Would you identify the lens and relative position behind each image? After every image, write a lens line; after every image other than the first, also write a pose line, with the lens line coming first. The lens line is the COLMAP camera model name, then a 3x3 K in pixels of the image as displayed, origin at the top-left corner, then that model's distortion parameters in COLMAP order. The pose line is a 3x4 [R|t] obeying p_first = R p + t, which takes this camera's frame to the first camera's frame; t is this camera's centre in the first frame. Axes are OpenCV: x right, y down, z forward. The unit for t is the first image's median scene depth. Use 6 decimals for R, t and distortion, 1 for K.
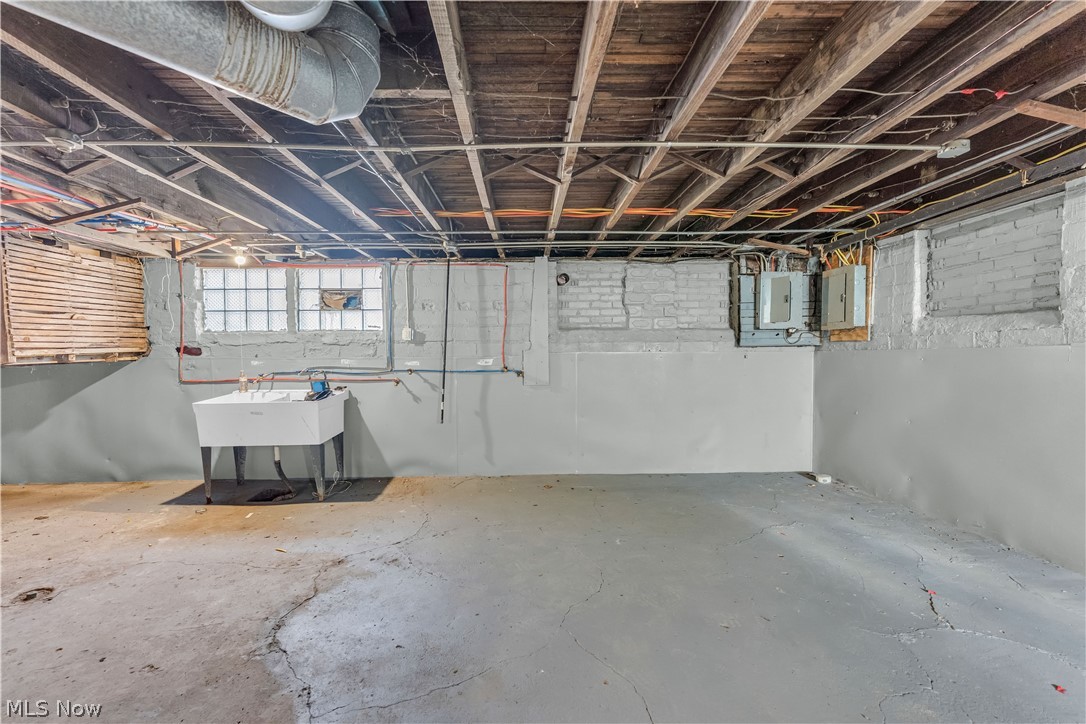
lens RADIAL K [[444.1, 0, 533.5], [0, 444.1, 365.2], [0, 0, 1]] dist [-0.001317, -0.000636]
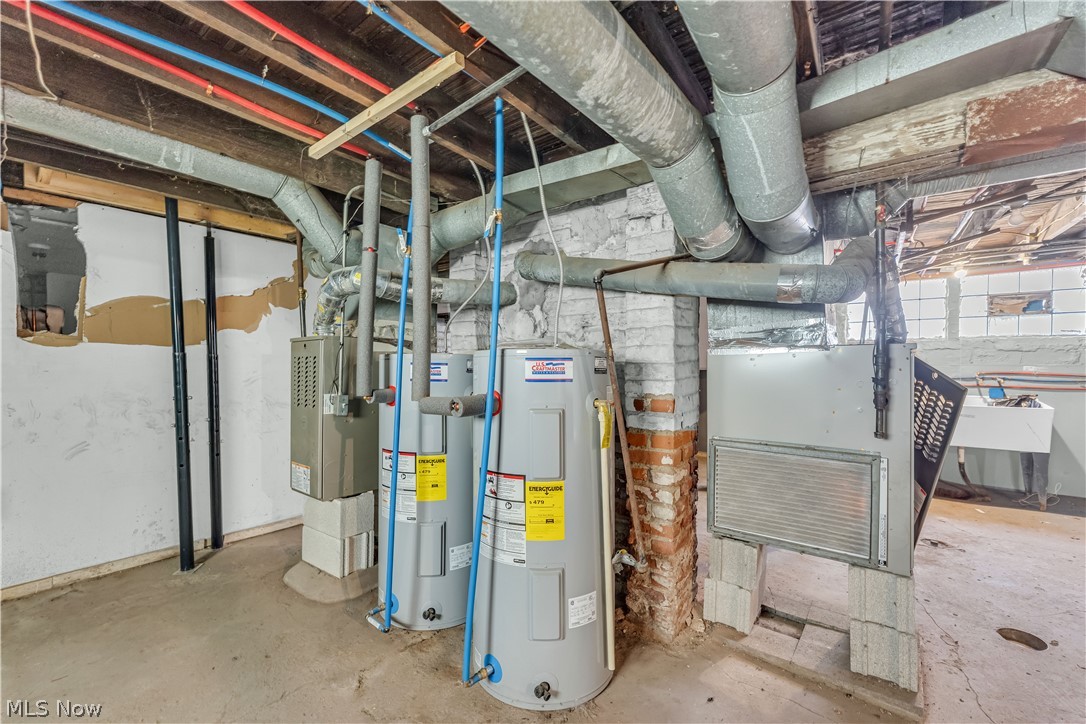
lens RADIAL K [[444.1, 0, 541.3], [0, 444.1, 365.7], [0, 0, 1]] dist [-0.001317, -0.000636]
pose [[0.780655, 0.014707, -0.624790, -0.643178], [-0.021322, 0.999768, -0.003108, 0.011339], [0.624599, 0.015748, 0.780787, -0.398850]]
